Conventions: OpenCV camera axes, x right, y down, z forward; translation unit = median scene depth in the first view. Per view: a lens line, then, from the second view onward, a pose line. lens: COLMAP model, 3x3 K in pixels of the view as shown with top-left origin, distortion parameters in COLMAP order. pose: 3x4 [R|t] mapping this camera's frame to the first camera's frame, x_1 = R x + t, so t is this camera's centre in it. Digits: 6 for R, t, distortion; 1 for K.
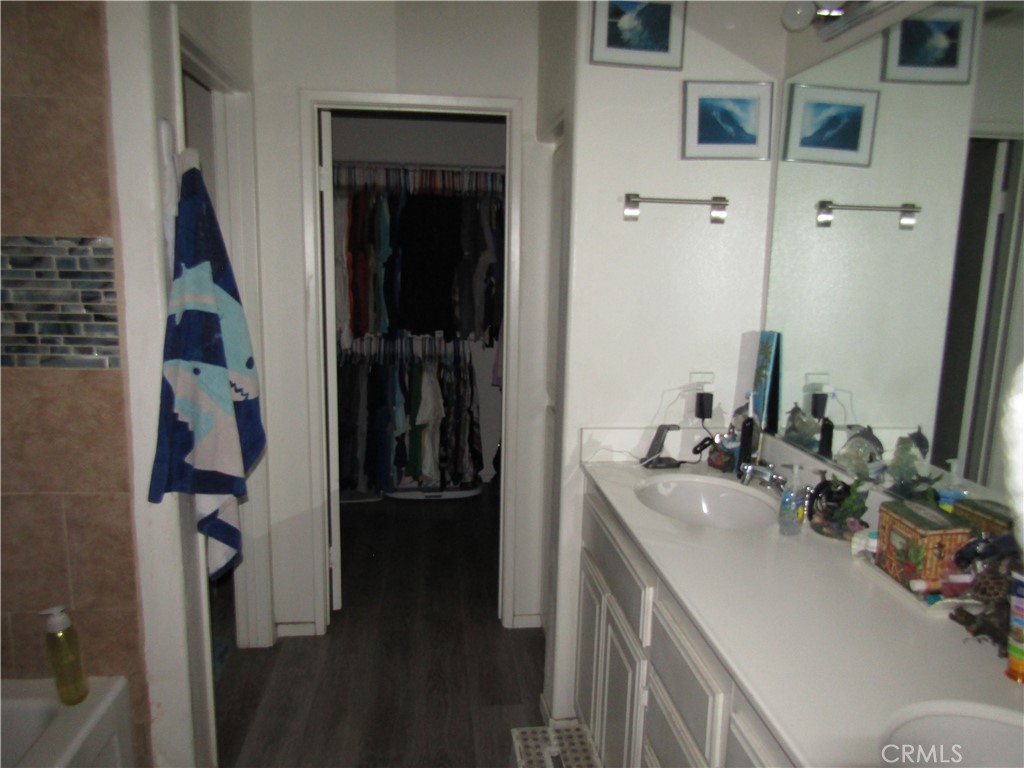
lens RADIAL K [[730.6, 0, 514.3], [0, 730.6, 384.5], [0, 0, 1]] dist [-0.008791, 0.002604]
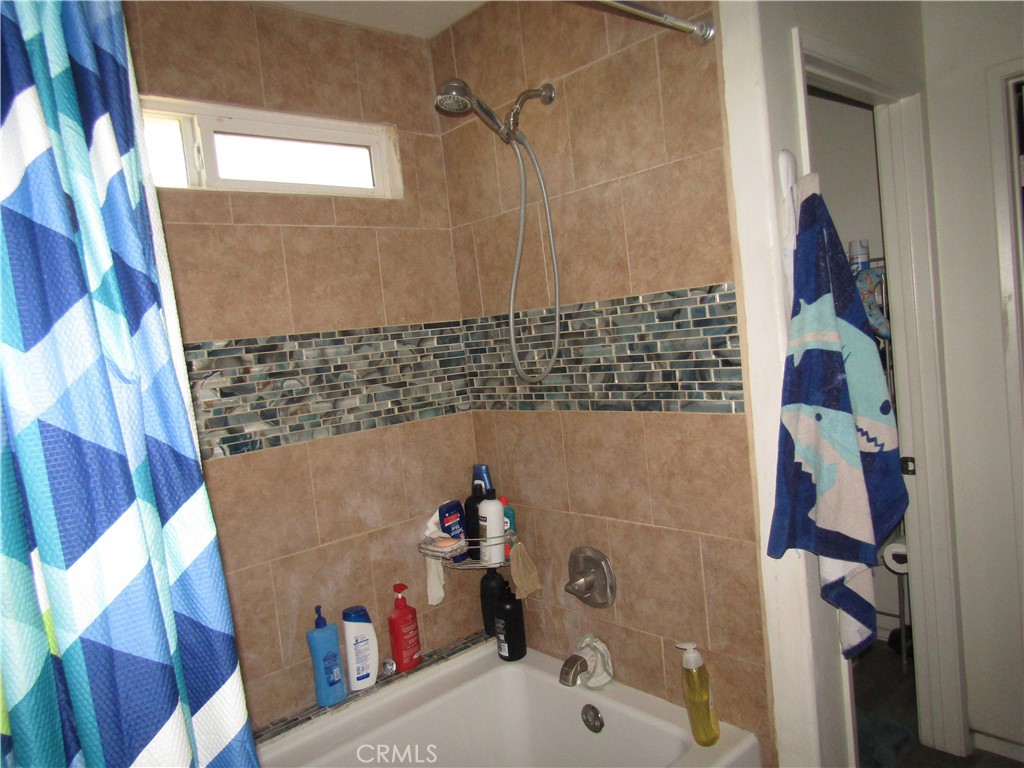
lens RADIAL K [[730.6, 0, 511.9], [0, 730.6, 384.4], [0, 0, 1]] dist [-0.008791, 0.002604]
pose [[0.573900, -0.025999, -0.818512, 0.082787], [-0.021534, 0.998671, -0.046820, -0.008176], [0.818642, 0.044496, 0.572578, 0.177882]]
